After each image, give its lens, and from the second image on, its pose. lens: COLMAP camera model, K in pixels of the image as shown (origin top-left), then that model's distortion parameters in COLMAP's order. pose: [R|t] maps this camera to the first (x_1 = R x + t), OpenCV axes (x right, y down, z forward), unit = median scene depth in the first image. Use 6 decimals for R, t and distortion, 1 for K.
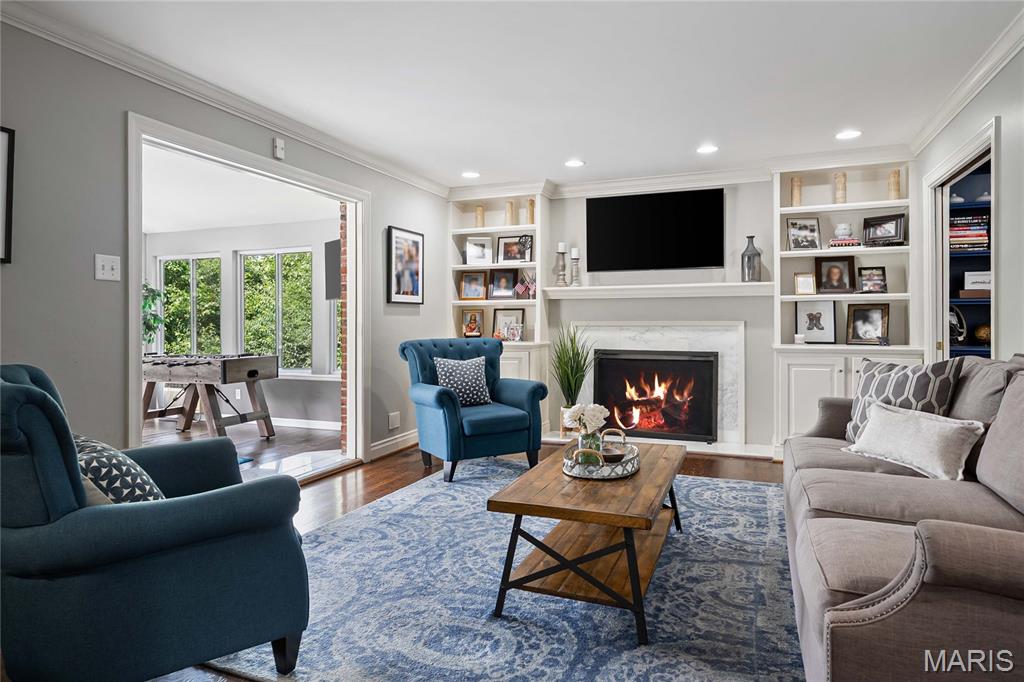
lens RADIAL K [[584.8, 0, 505.8], [0, 584.8, 319.8], [0, 0, 1]] dist [0.001913, 0.000297]
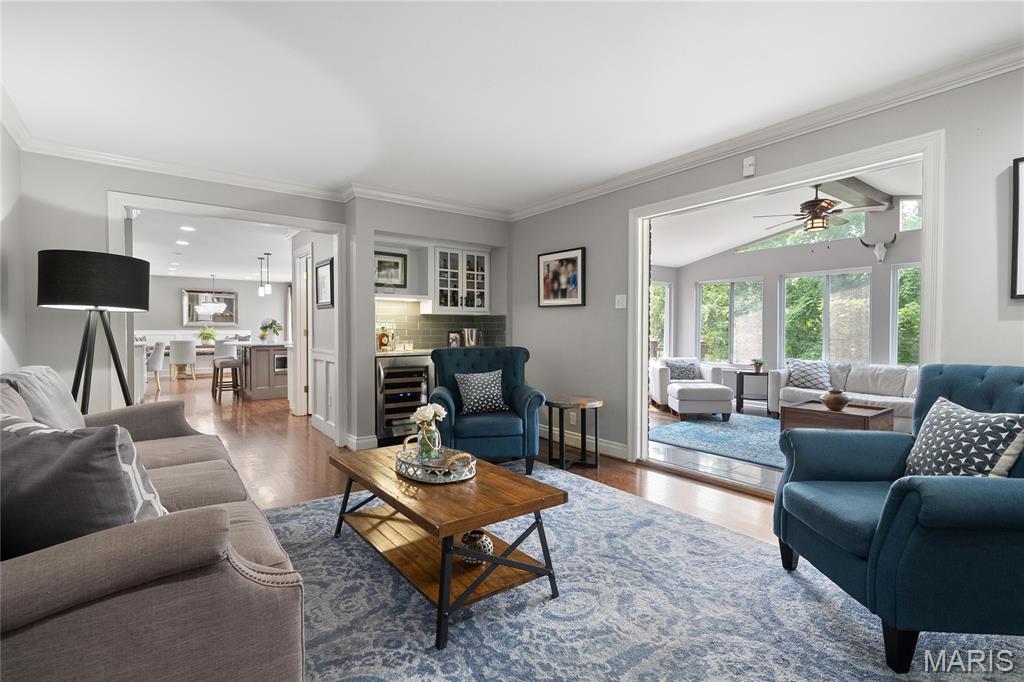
lens RADIAL K [[481.1, 0, 509.3], [0, 481.1, 336.0], [0, 0, 1]] dist [0.000691, 0.000054]
pose [[-0.505427, 0.010997, -0.862799, 0.436454], [0.001303, 0.999927, 0.011982, 0.000782], [0.862868, 0.004932, -0.505404, 0.805763]]
